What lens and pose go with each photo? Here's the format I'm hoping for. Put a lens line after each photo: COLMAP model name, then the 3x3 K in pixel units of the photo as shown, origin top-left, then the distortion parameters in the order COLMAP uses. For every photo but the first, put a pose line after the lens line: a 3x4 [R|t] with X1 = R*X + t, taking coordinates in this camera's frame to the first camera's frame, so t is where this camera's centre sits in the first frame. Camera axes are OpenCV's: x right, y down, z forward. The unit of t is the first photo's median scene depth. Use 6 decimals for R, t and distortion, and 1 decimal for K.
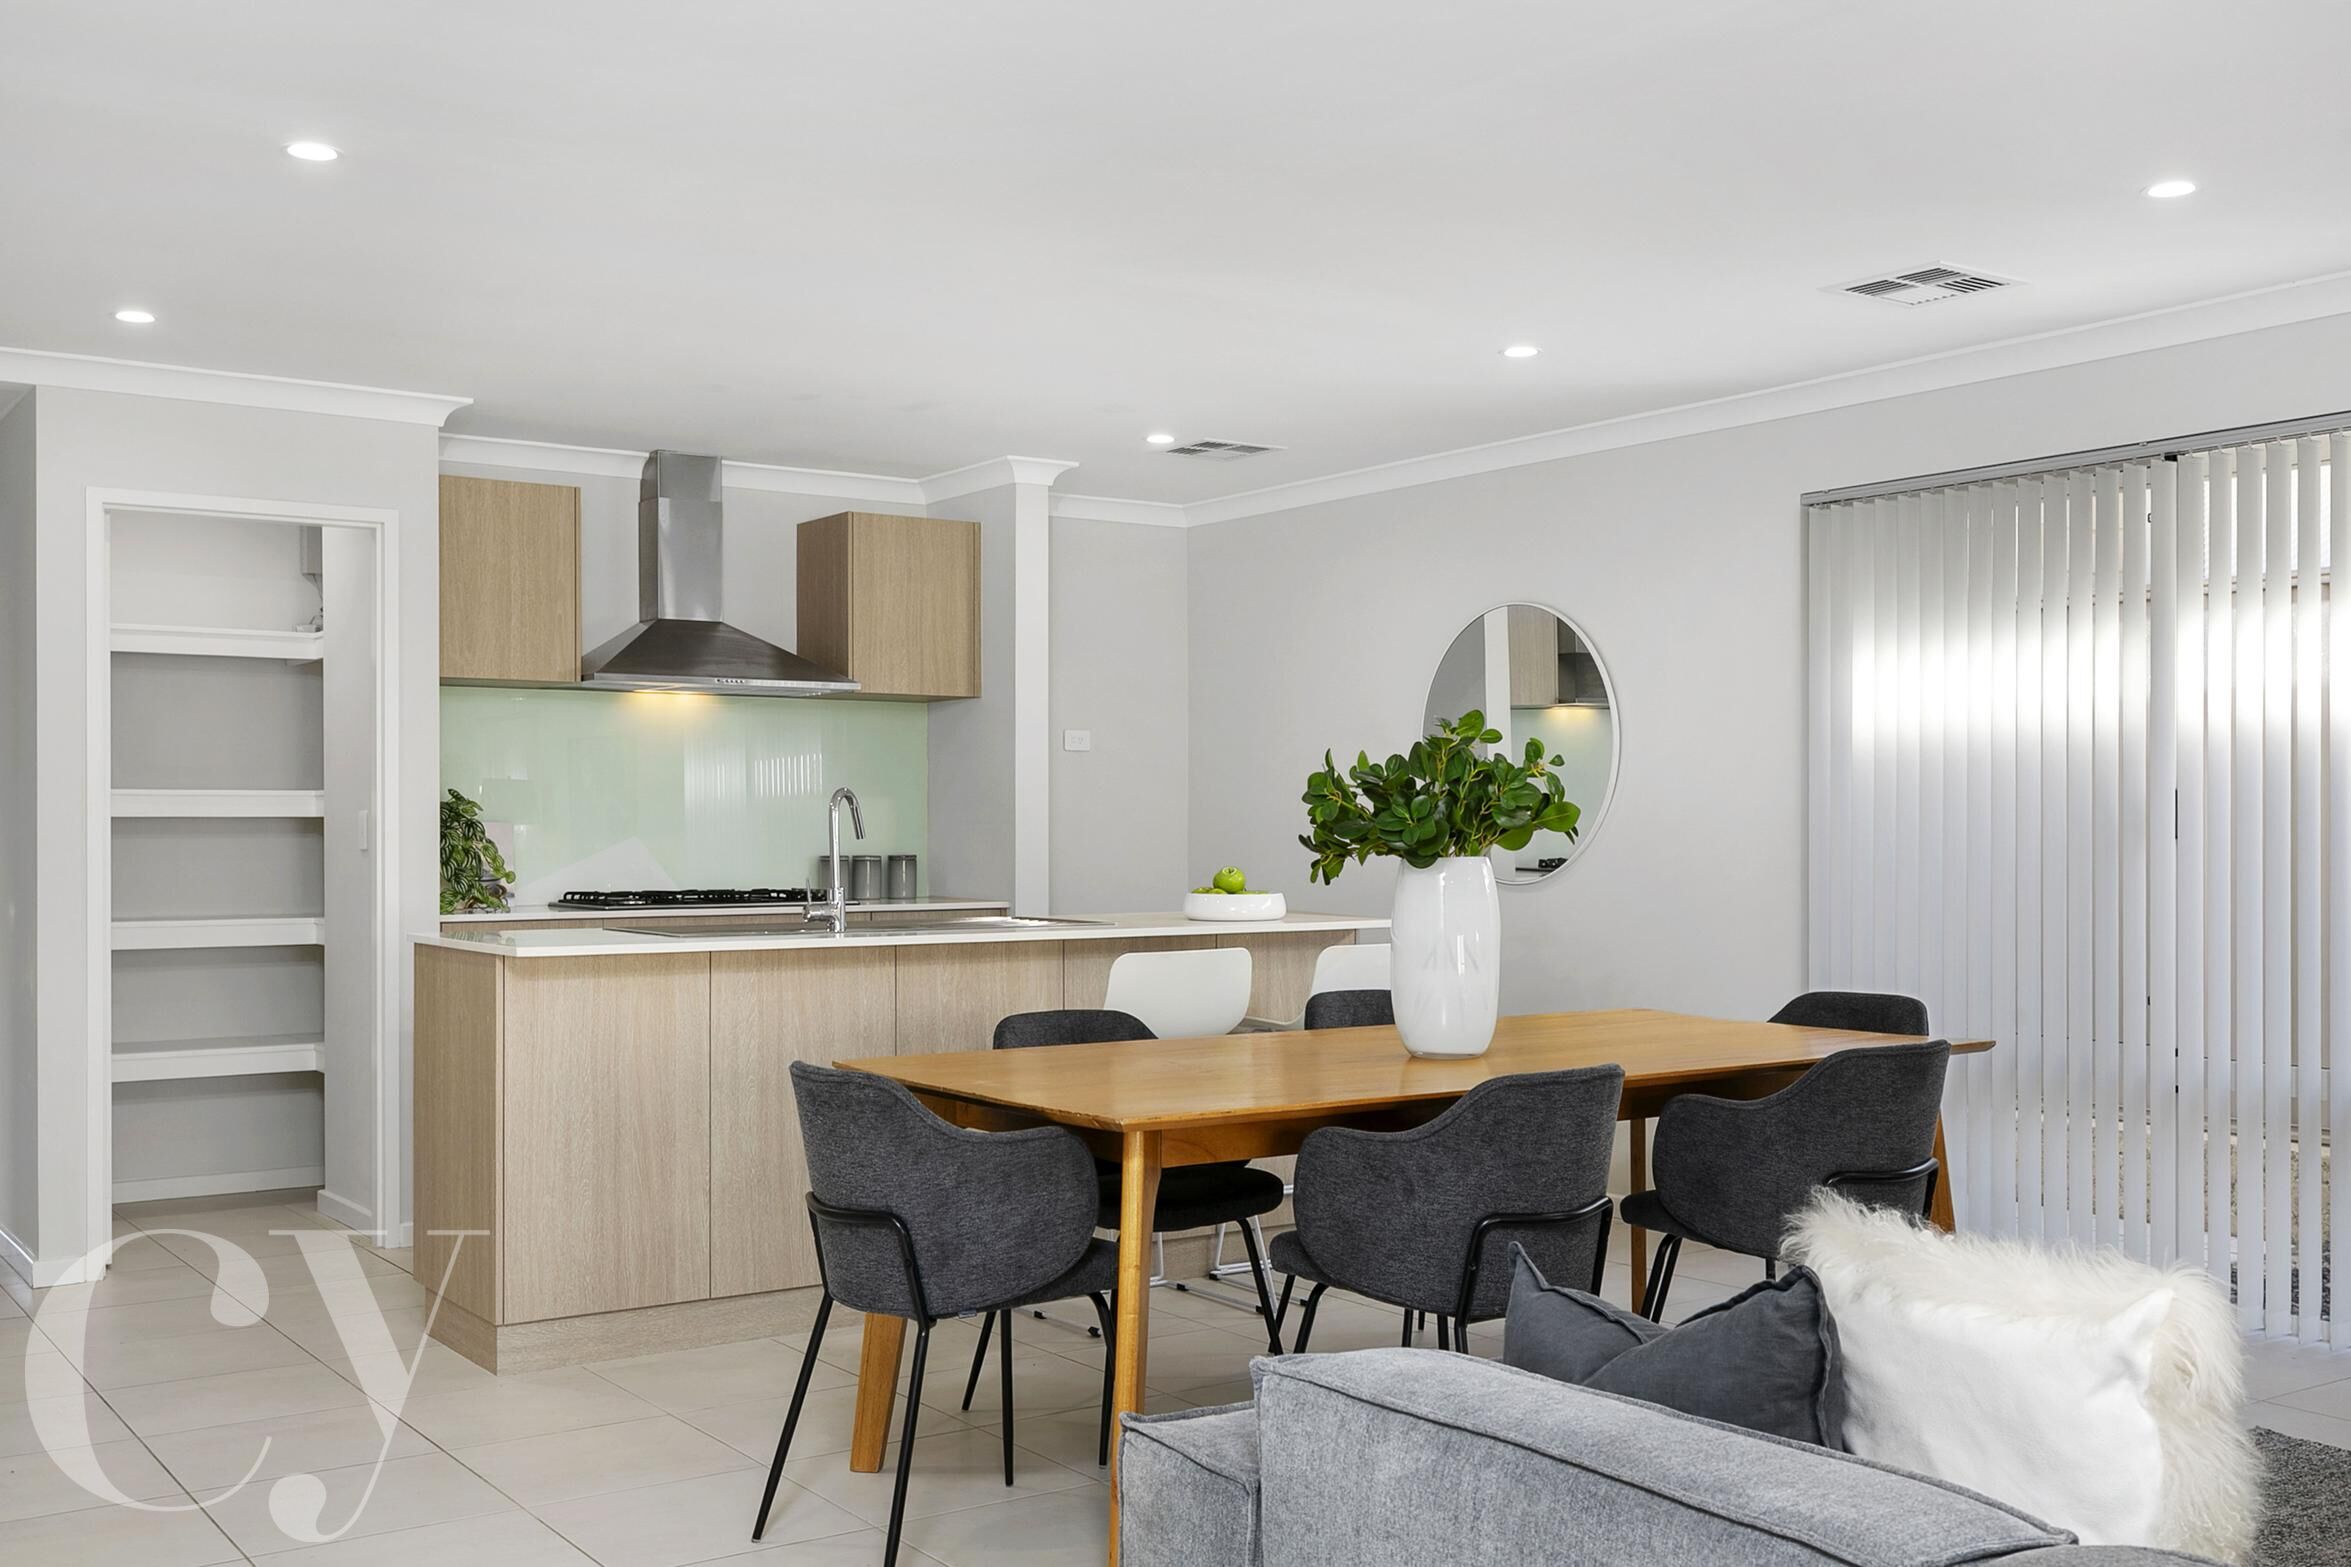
lens RADIAL K [[2335.2, 0, 1231.6], [0, 2335.2, 760.7], [0, 0, 1]] dist [-0.000335, 0.000000]
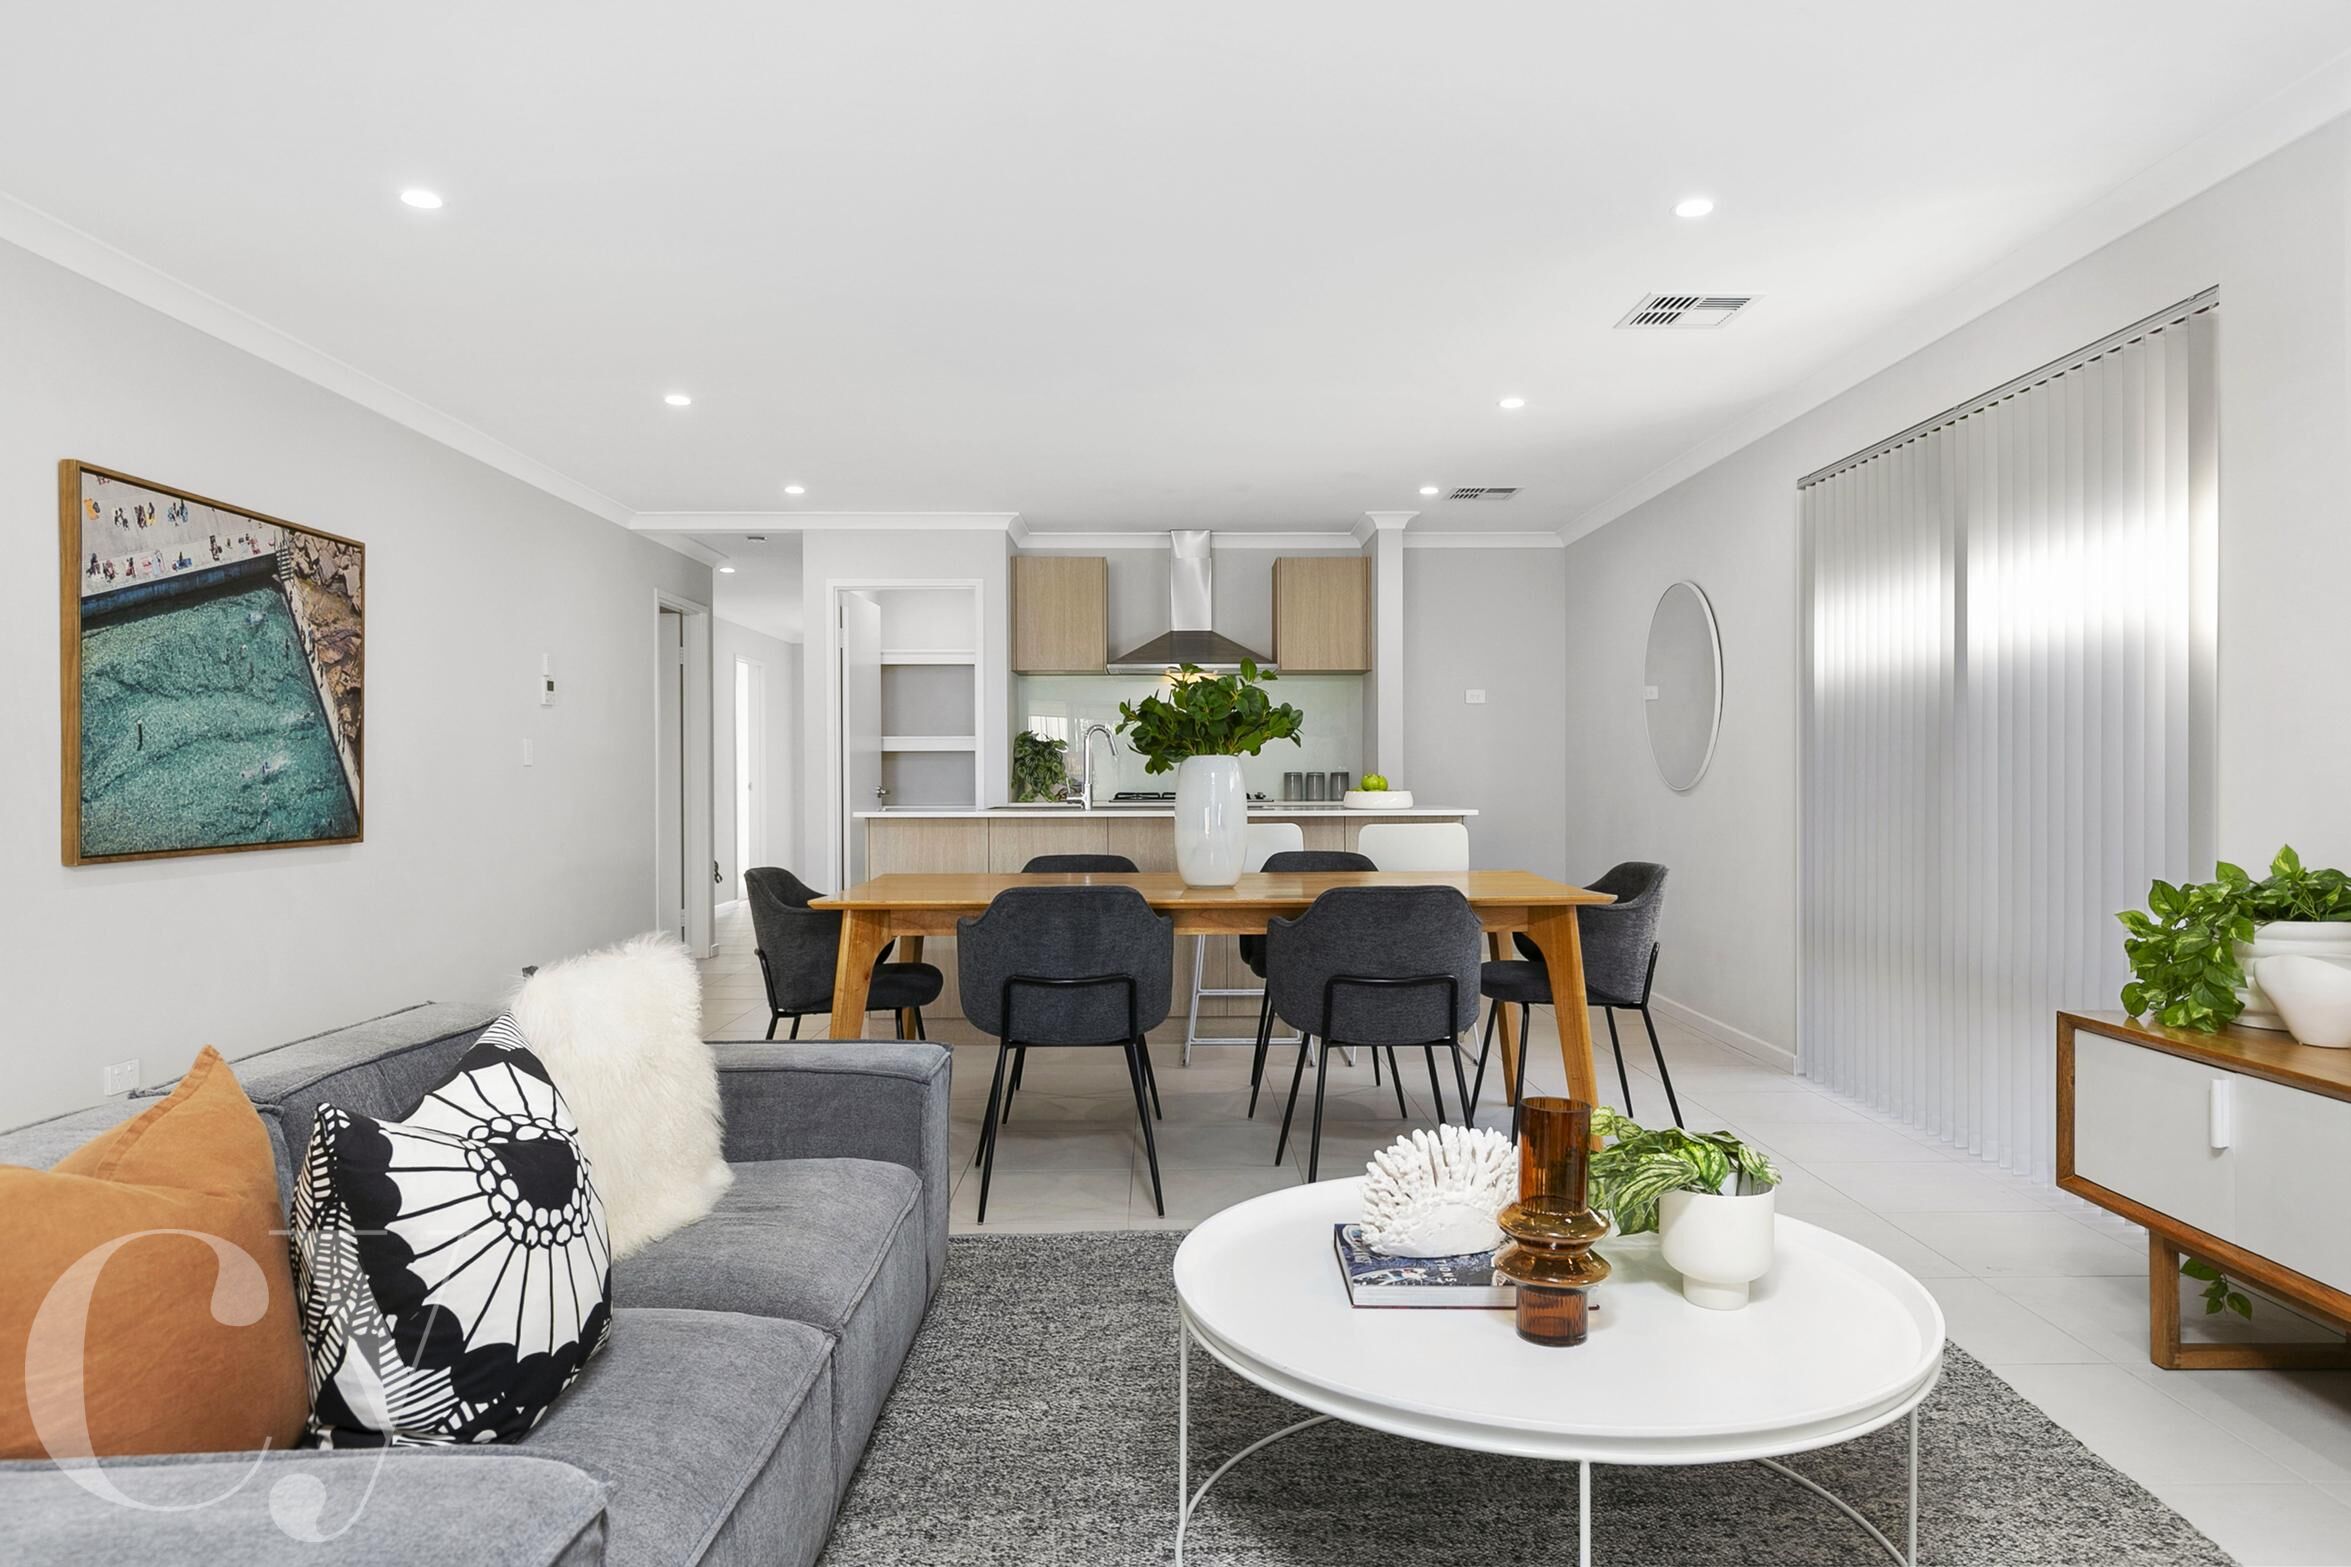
lens RADIAL K [[1521.6, 0, 1141.3], [0, 1521.6, 723.9], [0, 0, 1]] dist [-0.001998, -0.009031]
pose [[0.814104, -0.019384, -0.580396, 0.385214], [0.014899, 0.999811, -0.012493, 0.020855], [0.580528, 0.001523, 0.814239, 0.115812]]
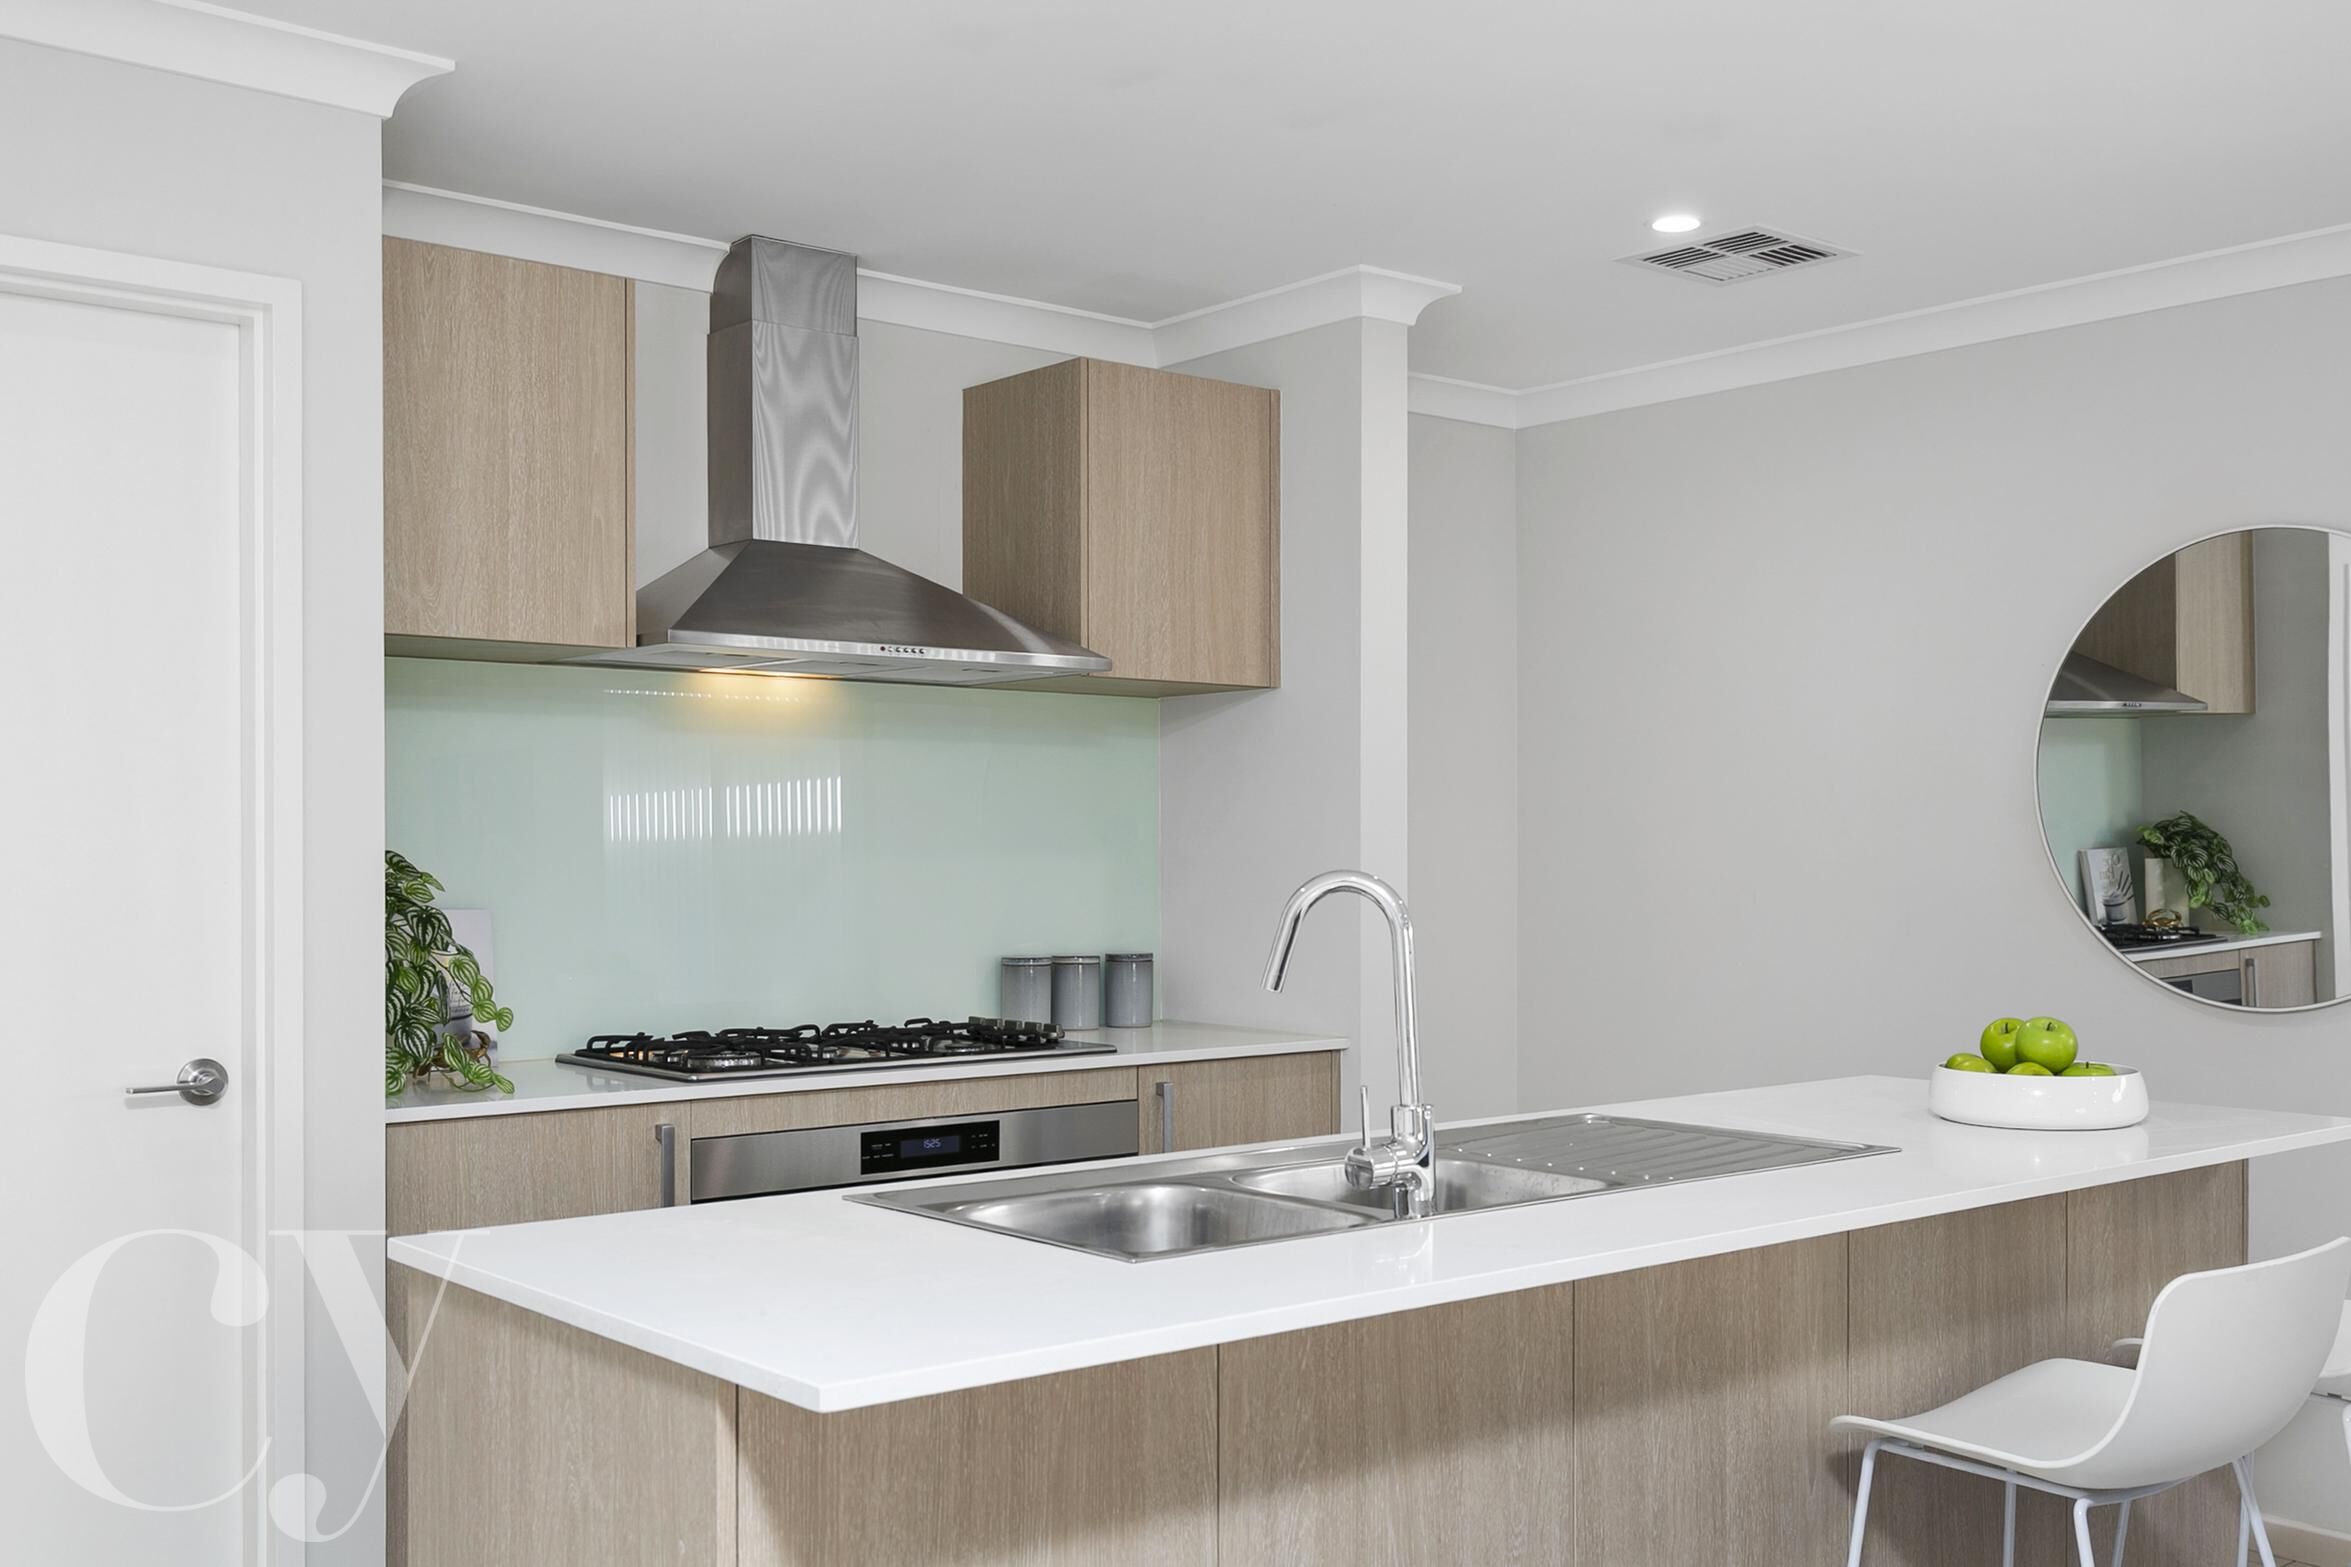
lens RADIAL K [[2335.2, 0, 1211.6], [0, 2335.2, 802.3], [0, 0, 1]] dist [-0.000335, 0.000000]
pose [[0.996289, 0.002558, 0.086031, -0.195364], [-0.003401, 0.999948, 0.009648, -0.004212], [-0.086002, -0.009905, 0.996246, 0.464085]]
